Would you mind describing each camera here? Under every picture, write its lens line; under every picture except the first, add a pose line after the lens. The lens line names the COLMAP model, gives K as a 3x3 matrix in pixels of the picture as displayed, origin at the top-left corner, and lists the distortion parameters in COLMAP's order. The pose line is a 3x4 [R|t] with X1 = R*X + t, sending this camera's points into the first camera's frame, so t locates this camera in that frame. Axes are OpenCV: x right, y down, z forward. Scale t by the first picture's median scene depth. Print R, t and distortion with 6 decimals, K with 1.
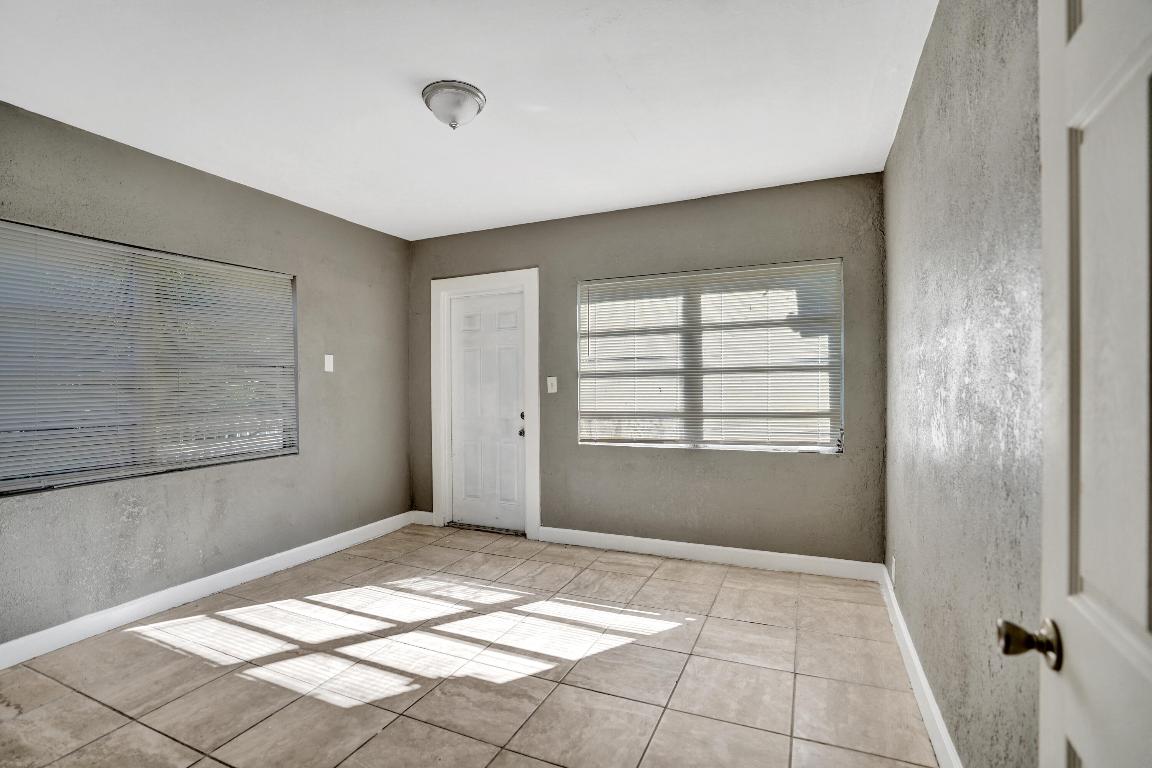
lens RADIAL K [[534.4, 0, 561.6], [0, 534.4, 381.7], [0, 0, 1]] dist [-0.049146, 0.000584]
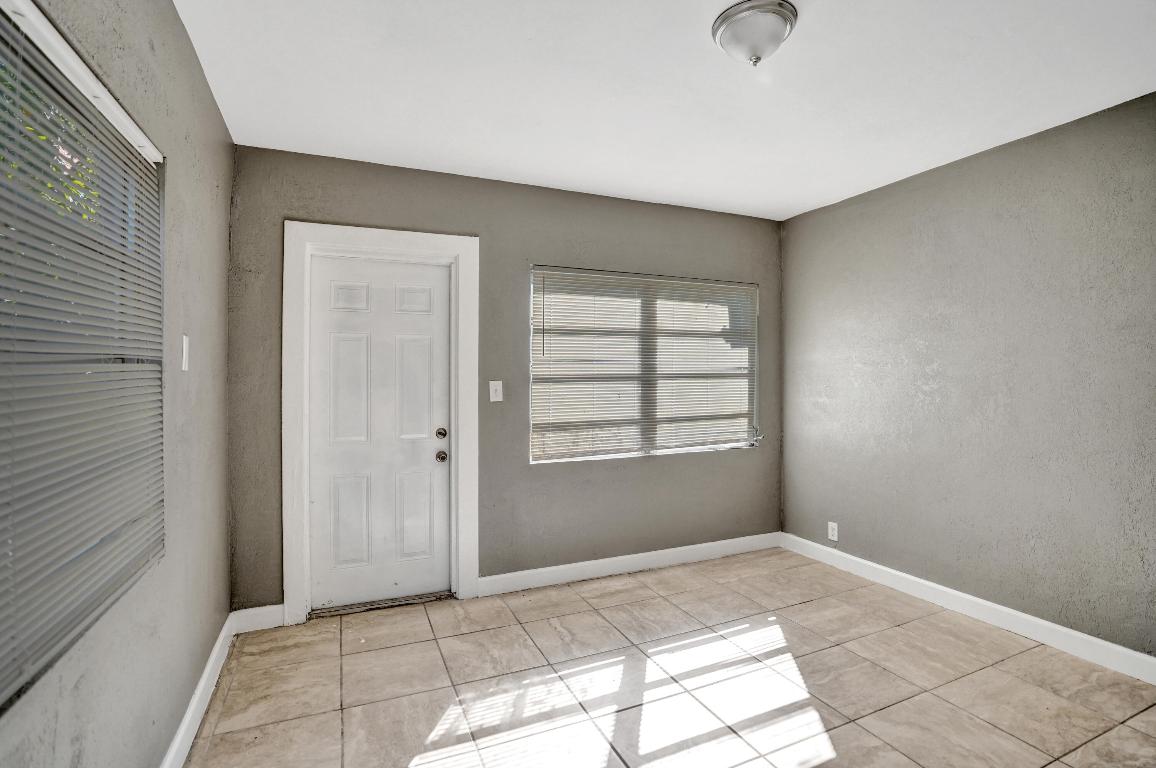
lens RADIAL K [[536.3, 0, 563.5], [0, 536.3, 381.7], [0, 0, 1]] dist [-0.049146, 0.000584]
pose [[0.669267, 0.004645, 0.743007, -0.635898], [-0.001805, 0.999988, -0.004626, -0.005810], [-0.743020, 0.001755, 0.669267, 0.489911]]
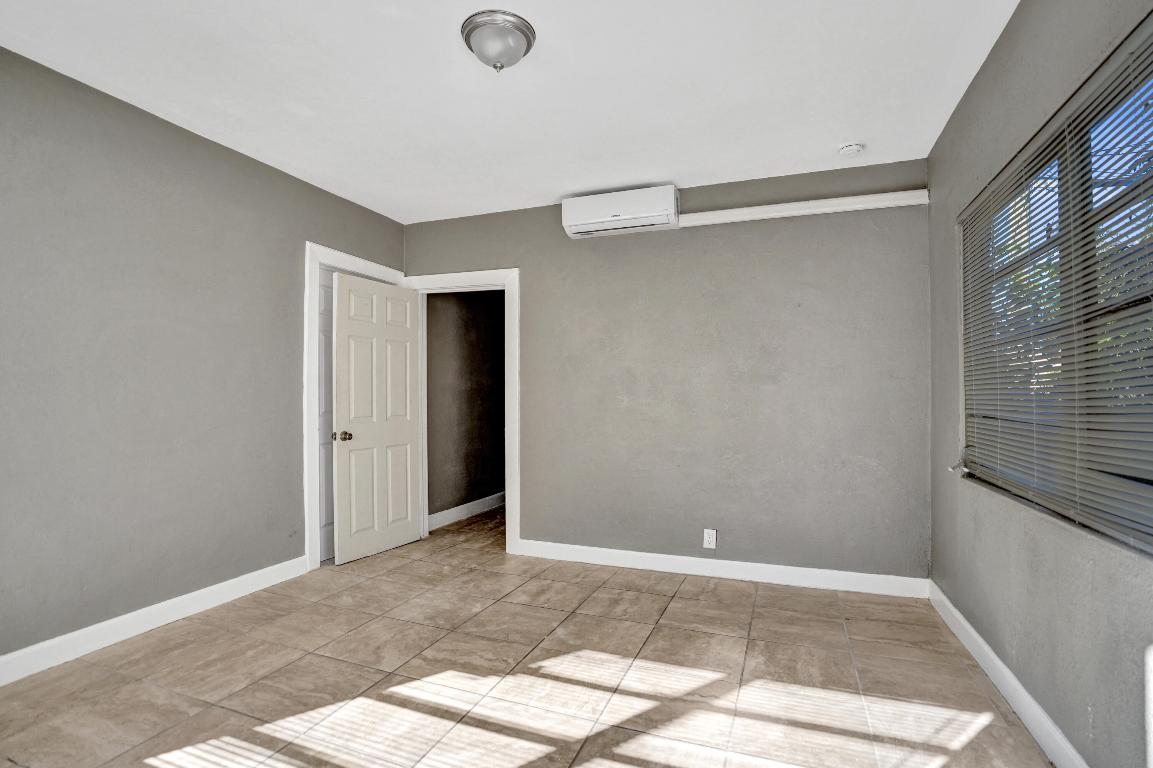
lens RADIAL K [[541.2, 0, 576.5], [0, 541.2, 384.0], [0, 0, 1]] dist [-0.050648, 0.017697]
pose [[-0.997224, 0.007406, -0.074096, -0.179775], [0.008460, 0.999867, -0.013924, 0.026128], [0.073983, -0.014512, -0.997154, 1.292914]]
